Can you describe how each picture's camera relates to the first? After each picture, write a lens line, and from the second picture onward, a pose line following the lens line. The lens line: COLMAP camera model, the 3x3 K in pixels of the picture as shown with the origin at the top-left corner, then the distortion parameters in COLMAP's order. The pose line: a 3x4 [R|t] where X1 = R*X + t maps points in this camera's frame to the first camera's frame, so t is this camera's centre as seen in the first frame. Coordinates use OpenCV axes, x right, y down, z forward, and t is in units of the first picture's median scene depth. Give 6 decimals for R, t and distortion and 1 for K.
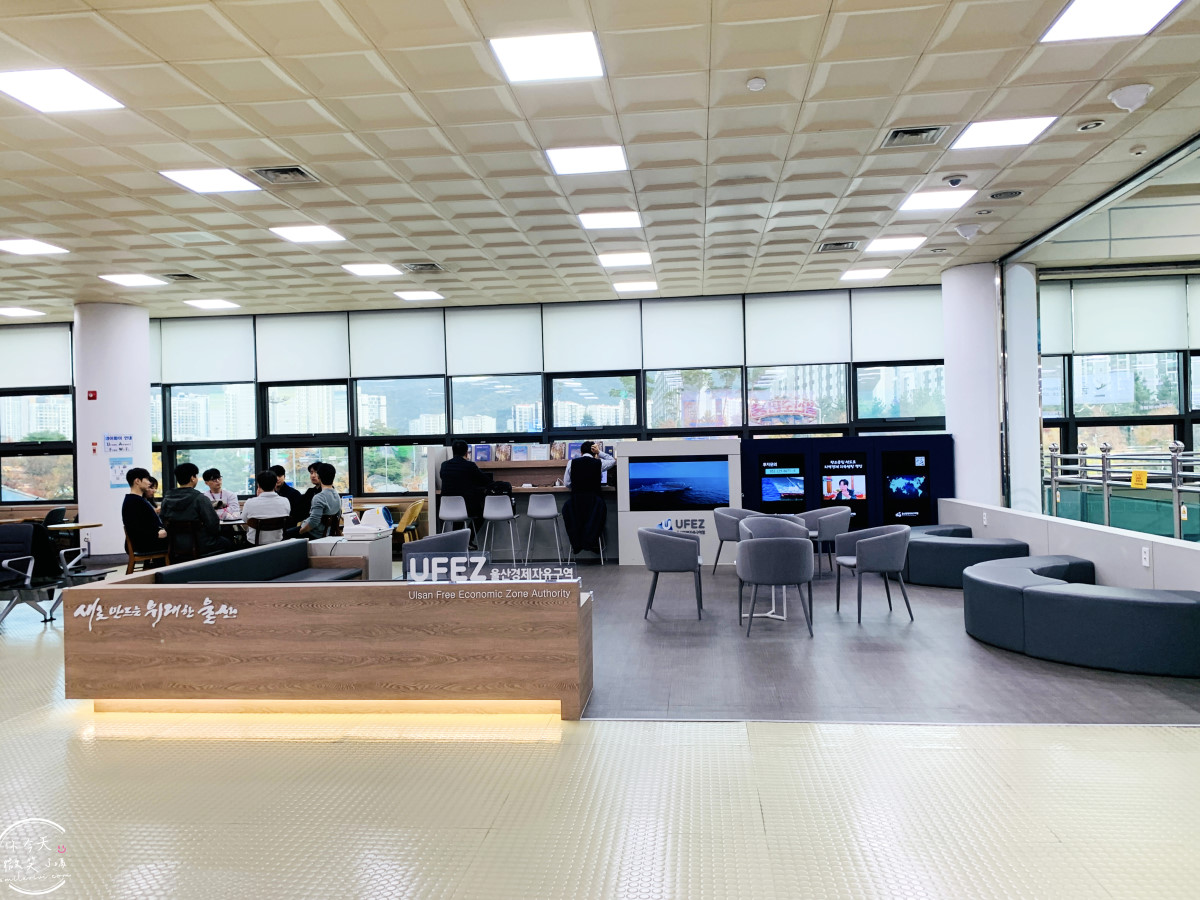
lens RADIAL K [[861.4, 0, 600.0], [0, 861.4, 450.0], [0, 0, 1]] dist [0.050210, -0.000131]
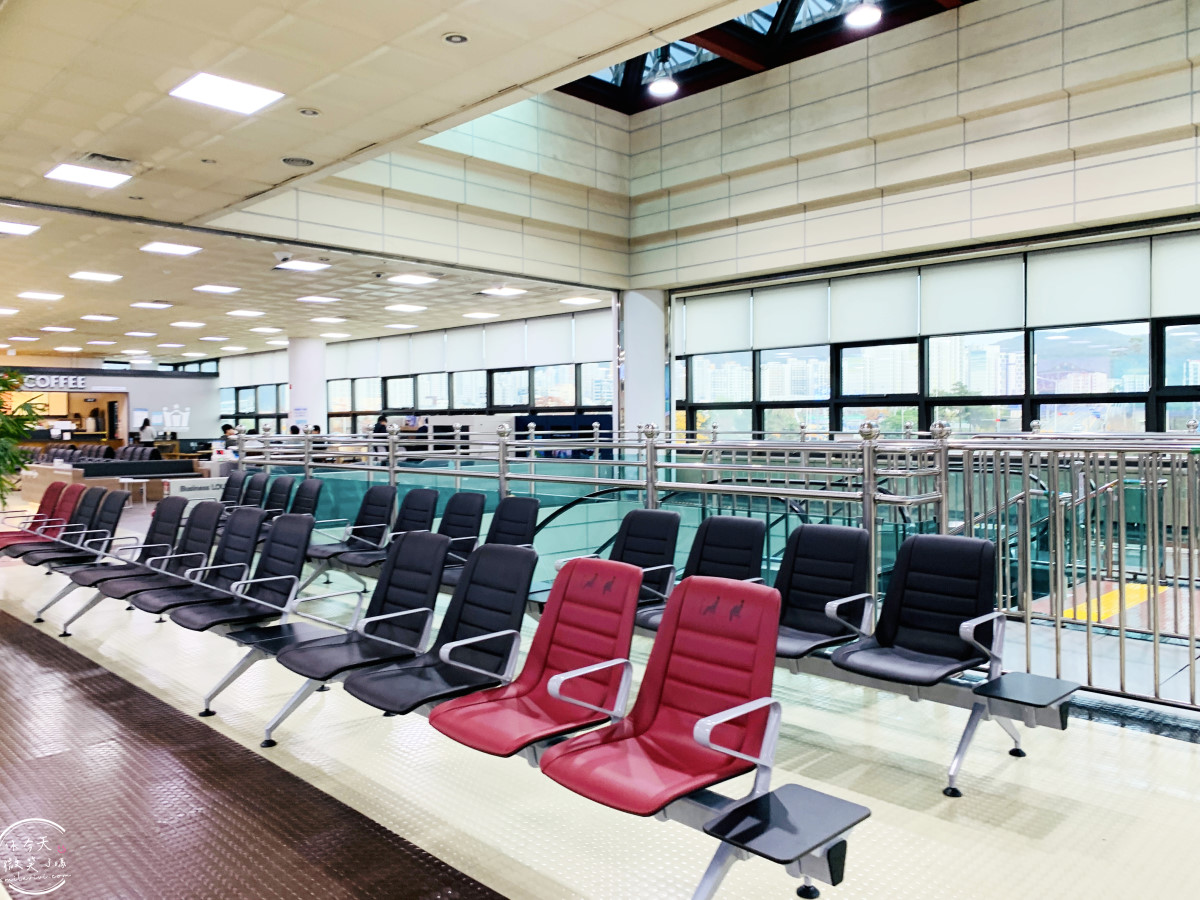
lens RADIAL K [[902.8, 0, 600.0], [0, 902.8, 450.0], [0, 0, 1]] dist [0.003788, -0.001488]
pose [[0.781139, 0.038181, -0.623188, 0.785515], [-0.010437, 0.998787, 0.048111, -0.018982], [0.624270, -0.031077, 0.780591, -0.076219]]
